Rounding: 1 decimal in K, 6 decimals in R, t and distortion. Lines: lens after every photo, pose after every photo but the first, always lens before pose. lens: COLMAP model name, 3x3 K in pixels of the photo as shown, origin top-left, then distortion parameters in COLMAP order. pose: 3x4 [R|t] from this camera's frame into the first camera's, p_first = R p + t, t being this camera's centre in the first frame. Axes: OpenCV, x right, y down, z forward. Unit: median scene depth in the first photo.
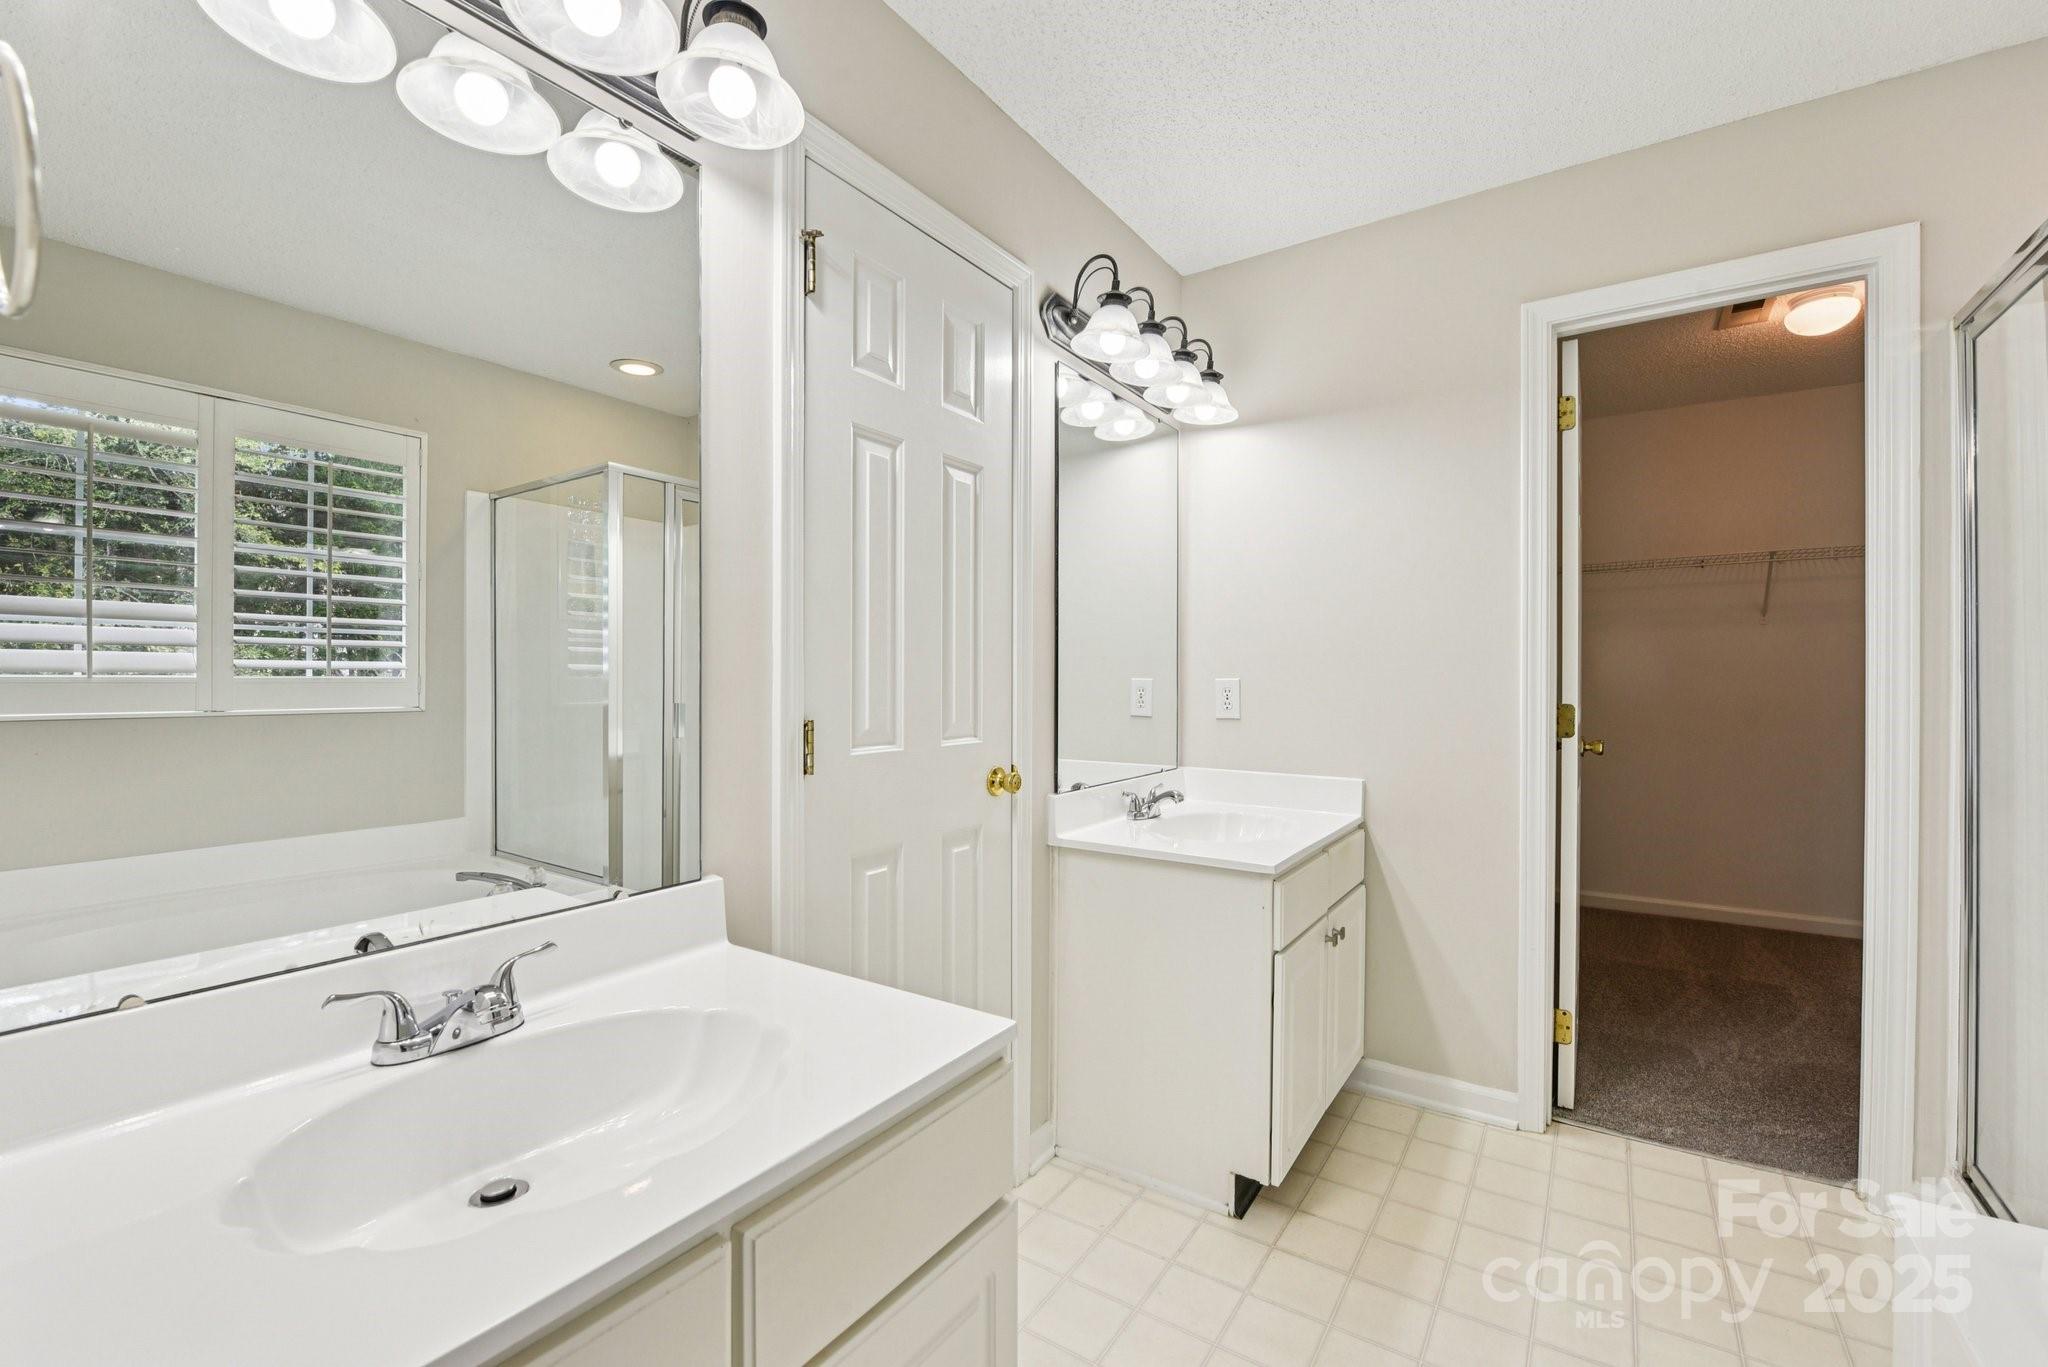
lens RADIAL K [[875.2, 0, 1014.3], [0, 875.2, 680.7], [0, 0, 1]] dist [-0.011807, -0.000985]
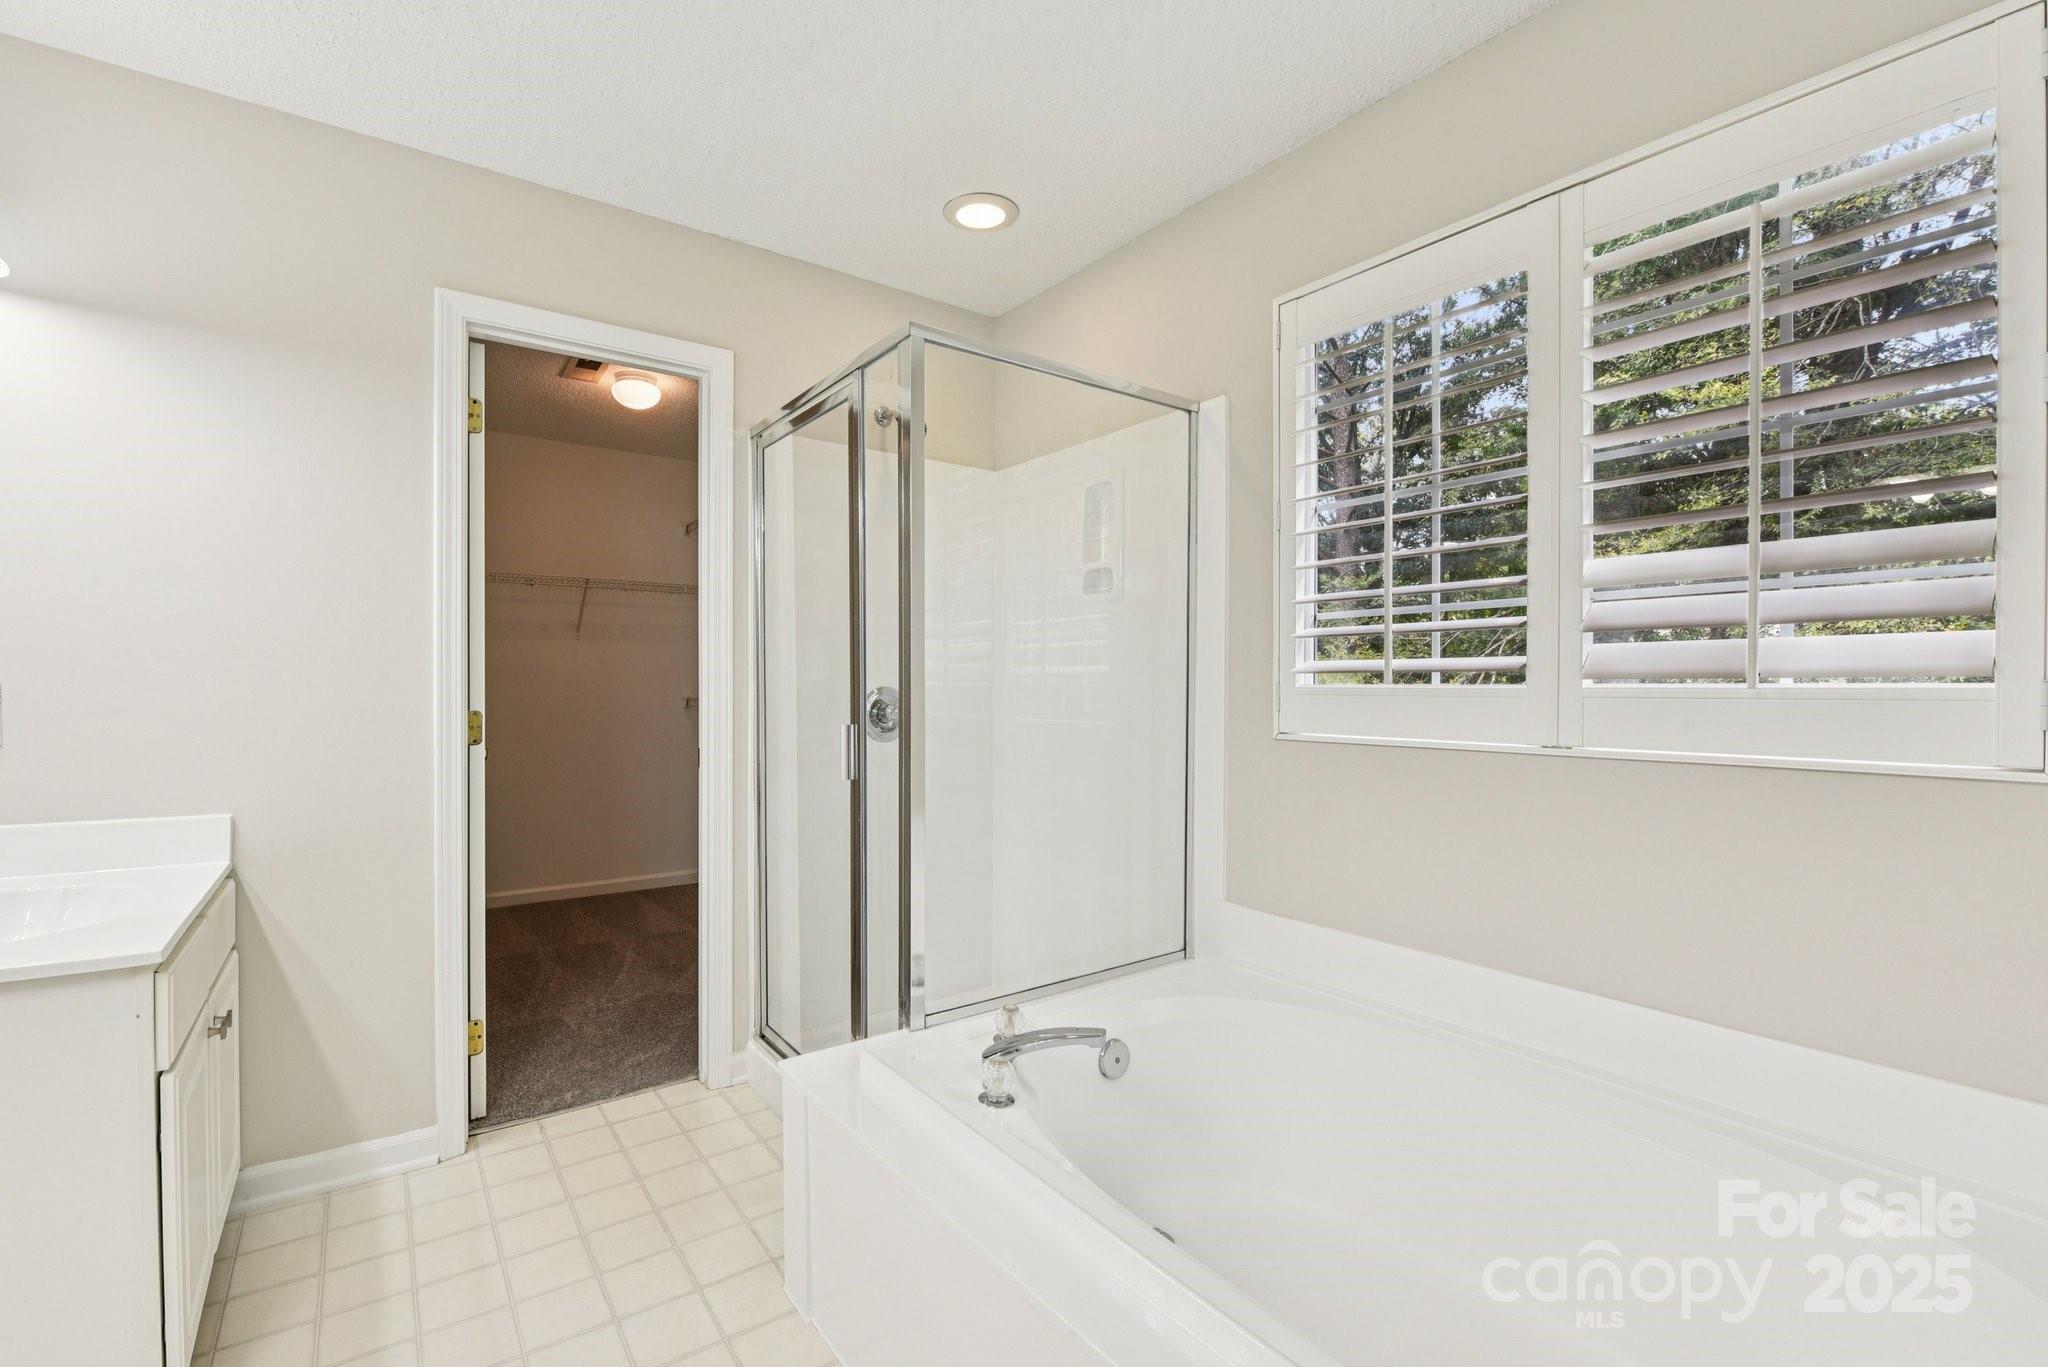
lens RADIAL K [[875.2, 0, 1015.4], [0, 875.2, 696.2], [0, 0, 1]] dist [-0.011807, -0.000985]
pose [[0.330733, -0.004195, 0.943715, -0.099995], [-0.007862, 0.999943, 0.007200, -0.002268], [-0.943692, -0.009800, 0.330682, 0.098627]]
